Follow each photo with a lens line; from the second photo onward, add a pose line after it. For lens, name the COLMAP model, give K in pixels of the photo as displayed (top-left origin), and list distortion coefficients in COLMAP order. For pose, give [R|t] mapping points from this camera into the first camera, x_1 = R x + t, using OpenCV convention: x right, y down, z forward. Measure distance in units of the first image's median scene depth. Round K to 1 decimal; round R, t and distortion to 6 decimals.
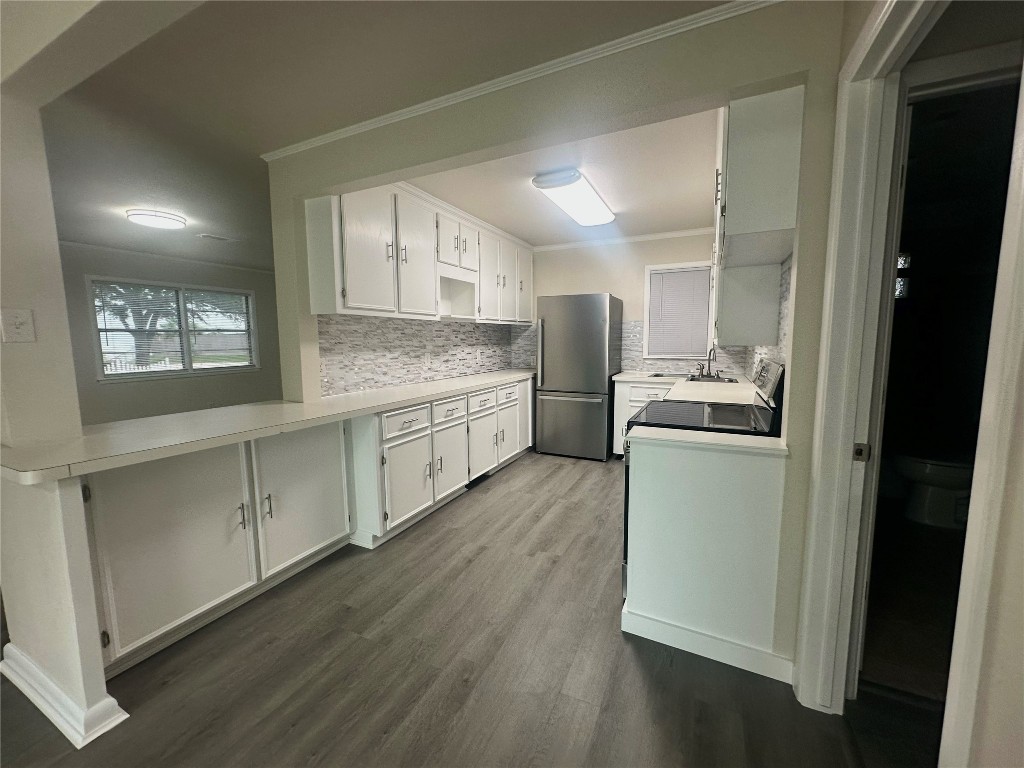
lens RADIAL K [[407.4, 0, 512.6], [0, 407.4, 381.3], [0, 0, 1]] dist [-0.002146, -0.000163]
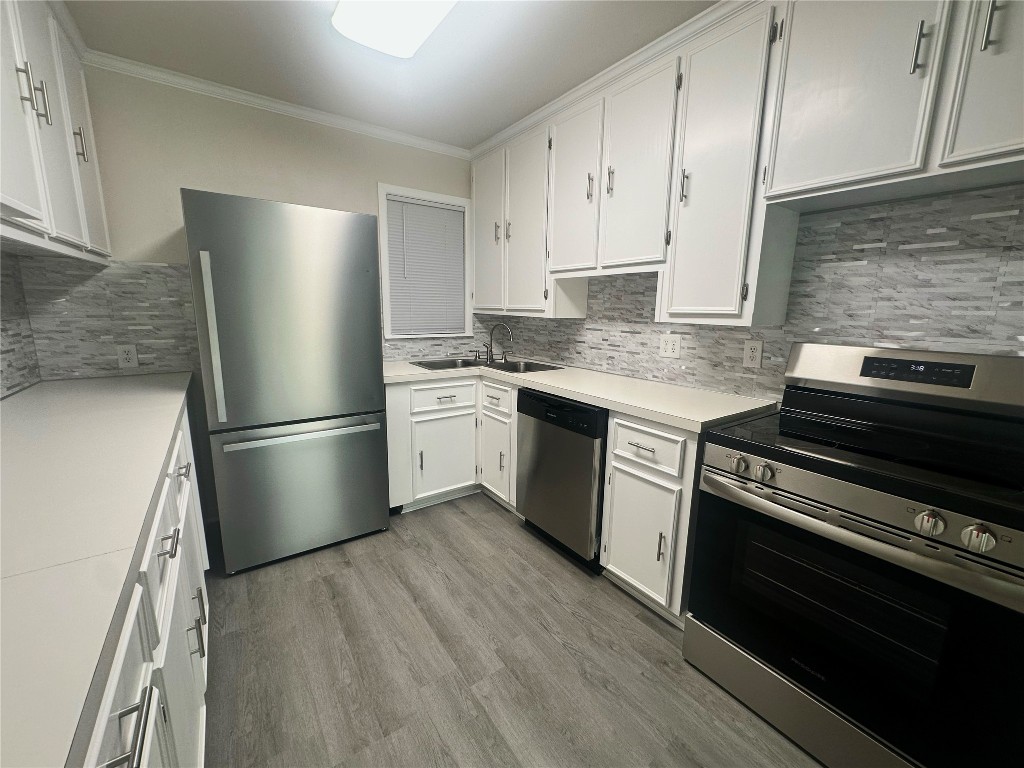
lens RADIAL K [[407.4, 0, 510.5], [0, 407.4, 384.0], [0, 0, 1]] dist [-0.002146, -0.000163]
pose [[0.486156, -0.141515, 0.862338, -0.151121], [0.072667, 0.989930, 0.121486, -0.058595], [-0.870846, 0.003602, 0.491543, 0.617150]]
